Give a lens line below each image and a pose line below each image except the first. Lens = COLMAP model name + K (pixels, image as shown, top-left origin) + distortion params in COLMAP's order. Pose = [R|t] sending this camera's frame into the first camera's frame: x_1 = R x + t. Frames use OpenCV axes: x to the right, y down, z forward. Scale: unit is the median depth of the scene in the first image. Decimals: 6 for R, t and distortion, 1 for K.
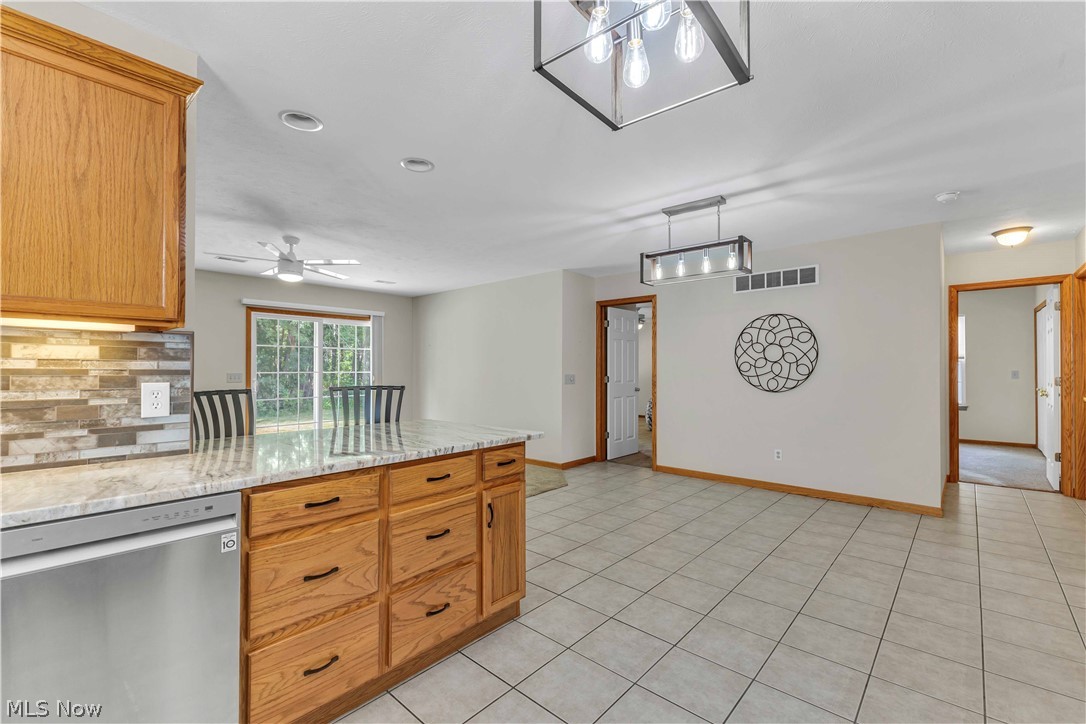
lens RADIAL K [[473.1, 0, 538.0], [0, 473.1, 365.4], [0, 0, 1]] dist [0.008504, -0.002055]
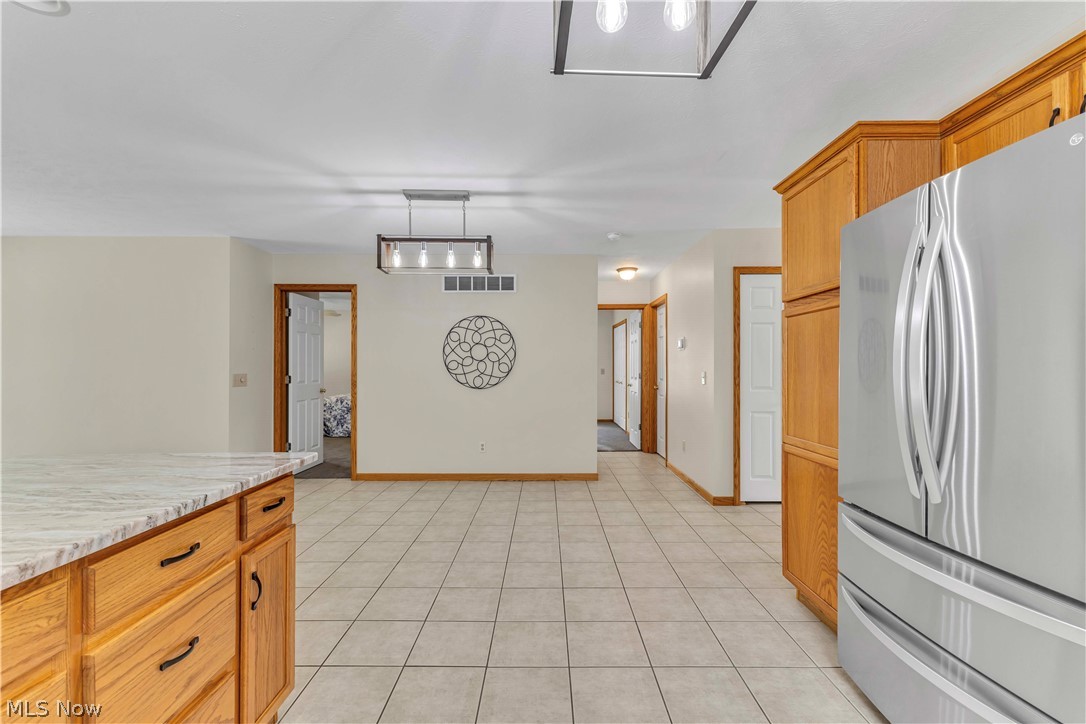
lens RADIAL K [[473.1, 0, 552.3], [0, 473.1, 367.5], [0, 0, 1]] dist [0.008504, -0.002055]
pose [[0.732720, 0.000508, 0.680530, -0.147634], [-0.005771, 0.999968, 0.005468, 0.002162], [-0.680506, -0.007934, 0.732700, 0.146214]]
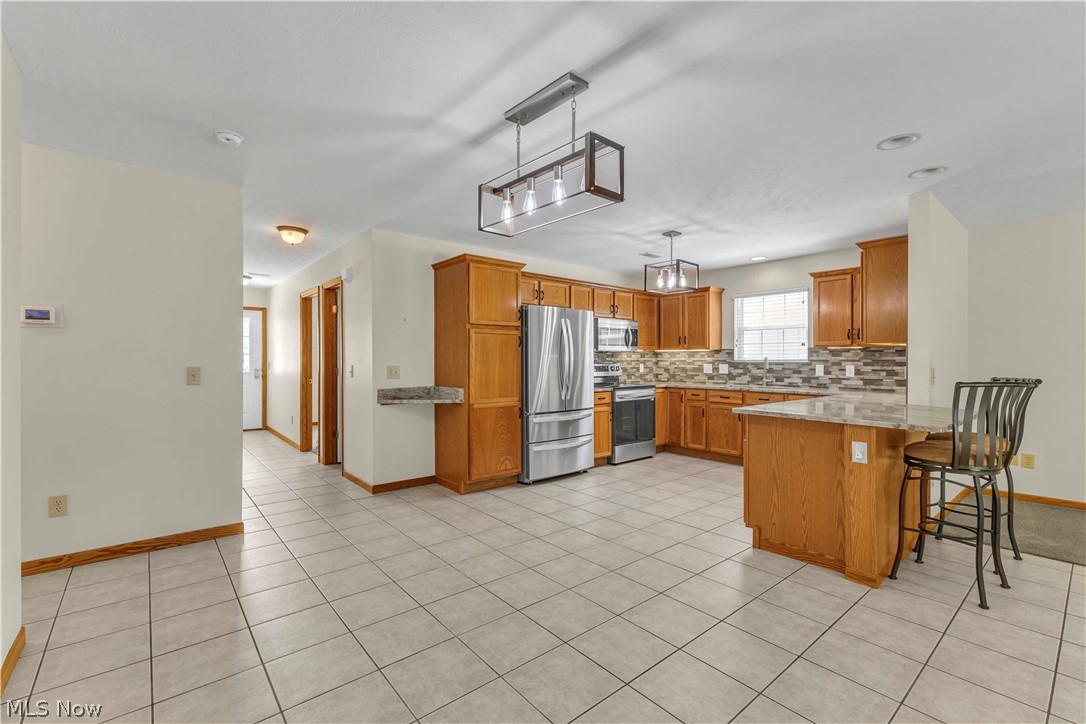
lens RADIAL K [[473.1, 0, 527.6], [0, 473.1, 362.5], [0, 0, 1]] dist [0.008504, -0.002055]
pose [[-0.986619, 0.000155, 0.163043, 0.244877], [-0.001047, 0.999973, -0.007291, 0.015879], [-0.163040, -0.007364, -0.986592, 1.617583]]
